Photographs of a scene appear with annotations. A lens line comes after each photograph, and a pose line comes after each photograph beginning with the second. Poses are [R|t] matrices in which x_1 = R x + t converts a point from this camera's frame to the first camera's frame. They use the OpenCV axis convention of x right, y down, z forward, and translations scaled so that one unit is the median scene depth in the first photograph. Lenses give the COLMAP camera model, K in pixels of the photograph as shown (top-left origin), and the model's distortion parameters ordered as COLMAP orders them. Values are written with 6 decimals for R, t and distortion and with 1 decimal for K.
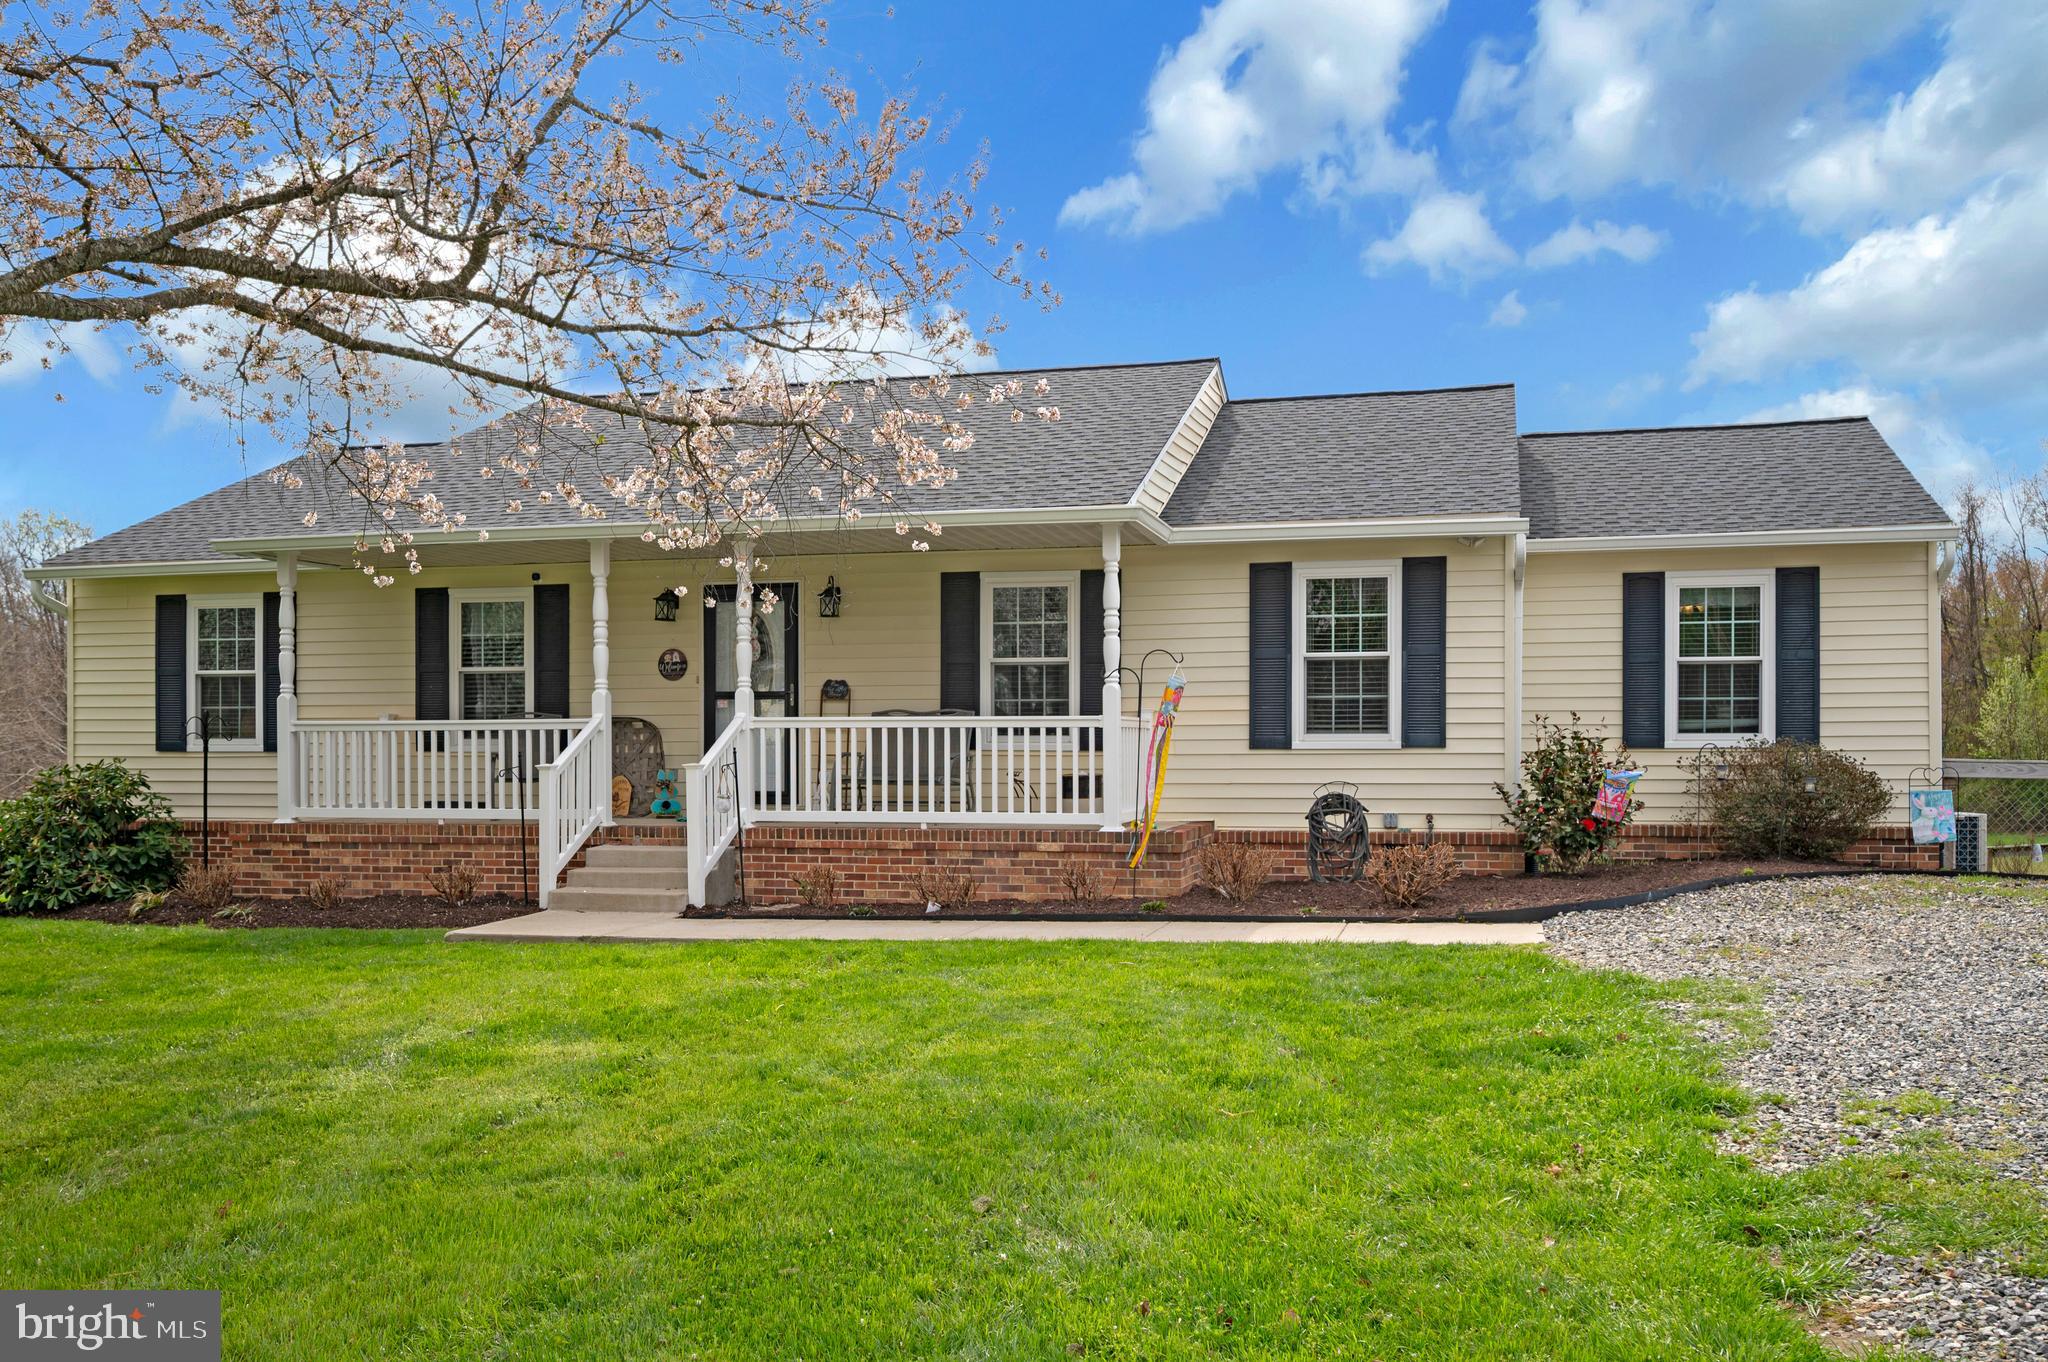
lens RADIAL K [[1529.3, 0, 1020.7], [0, 1529.3, 750.3], [0, 0, 1]] dist [-0.005004, -0.001032]
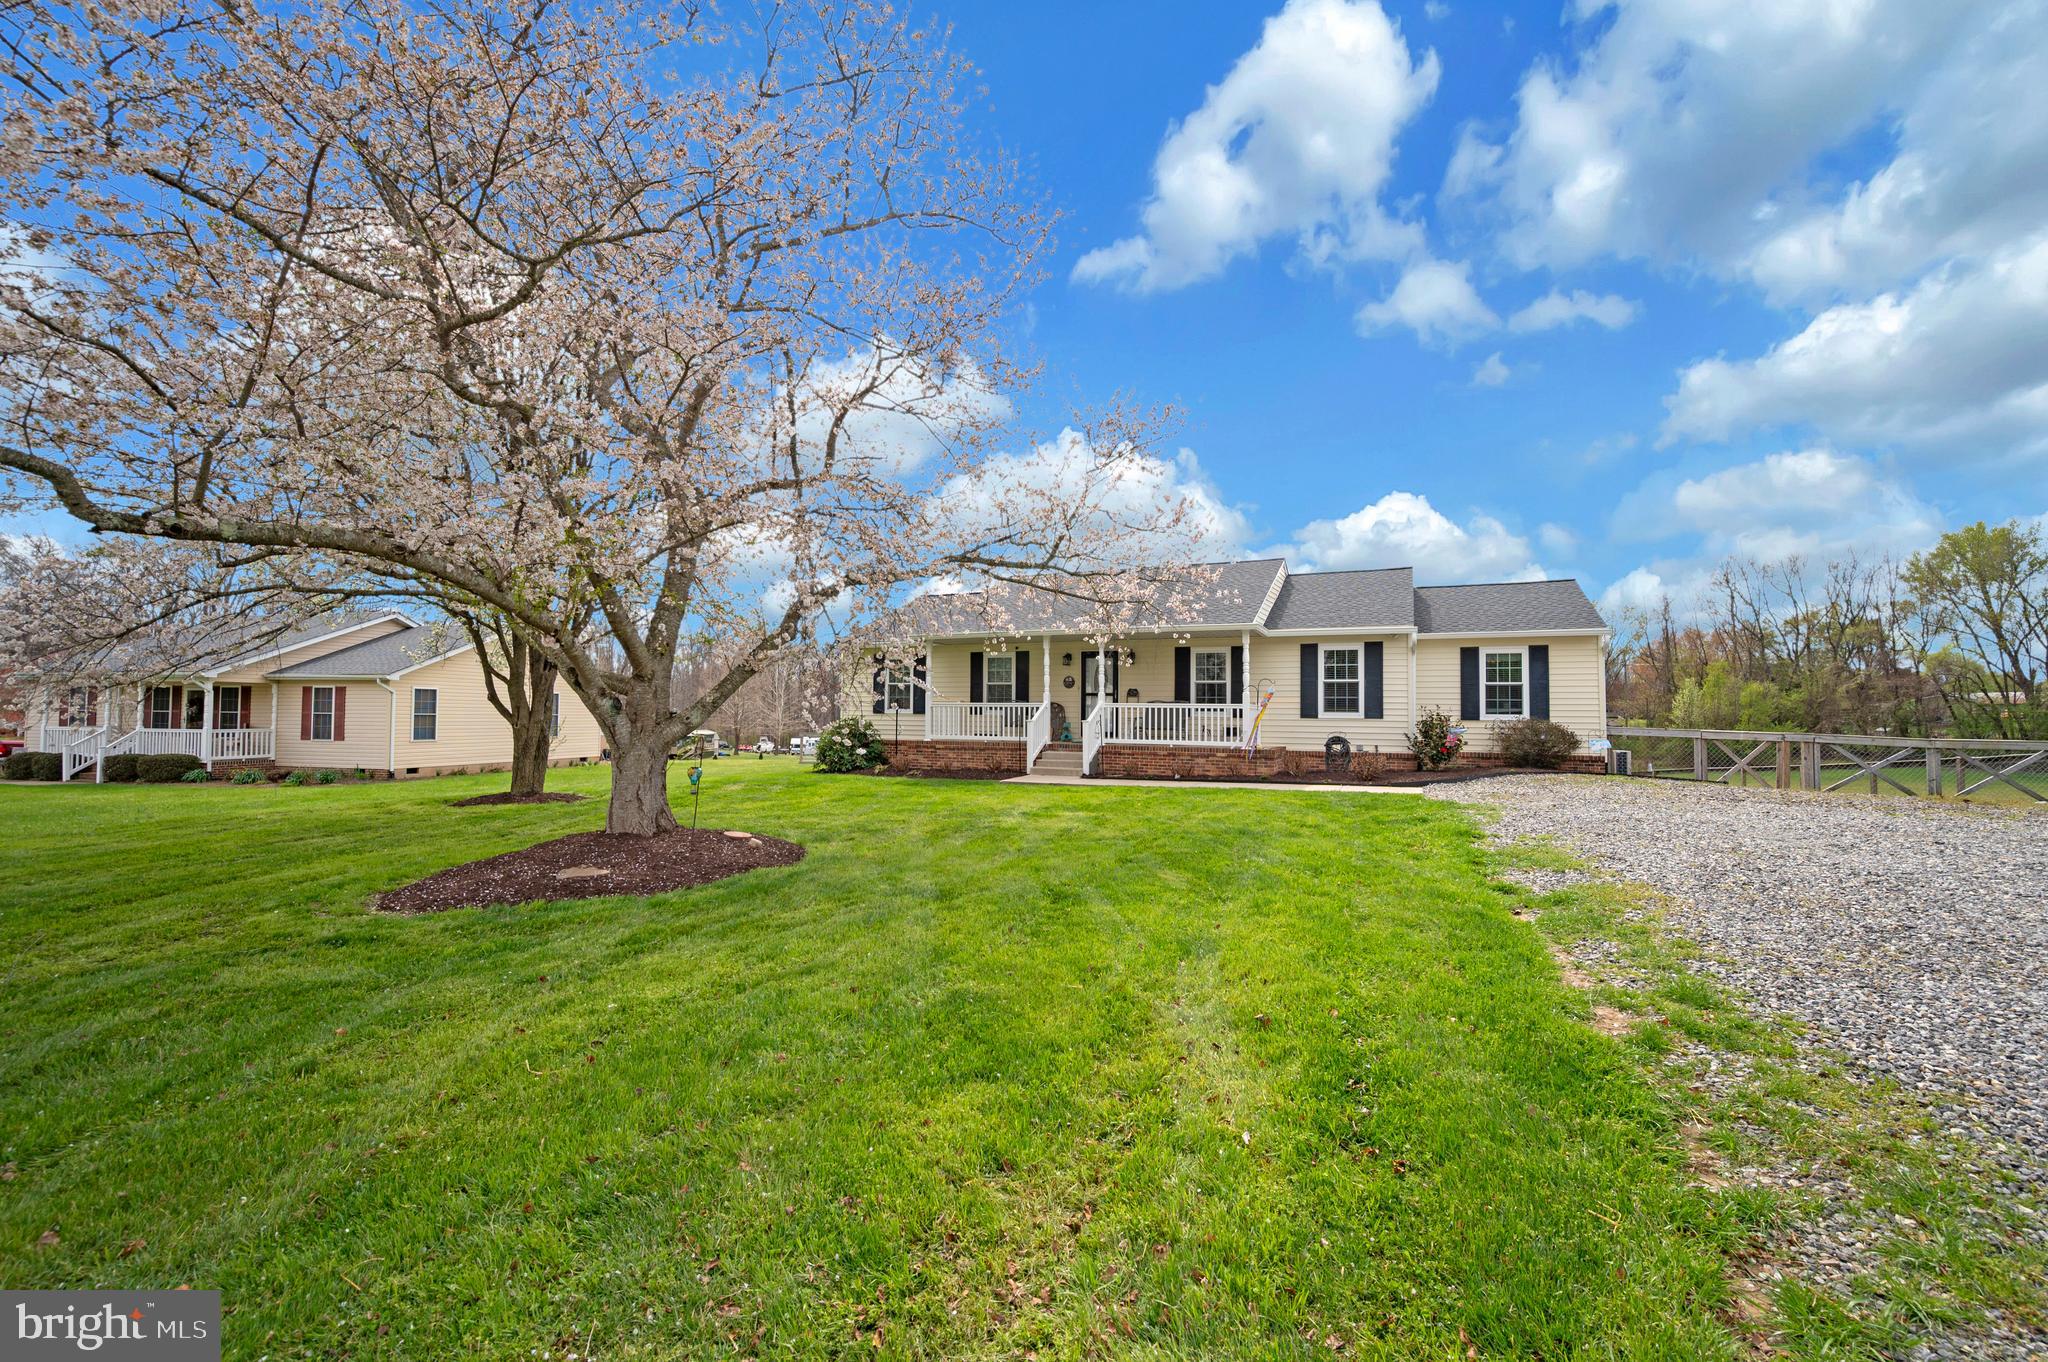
lens RADIAL K [[834.9, 0, 1024.0], [0, 834.9, 681.0], [0, 0, 1]] dist [0.007254, -0.000257]
pose [[0.990017, 0.007730, -0.140736, -0.108972], [-0.014259, 0.998865, -0.045441, 0.007331], [0.140225, 0.046994, 0.989004, -0.428785]]
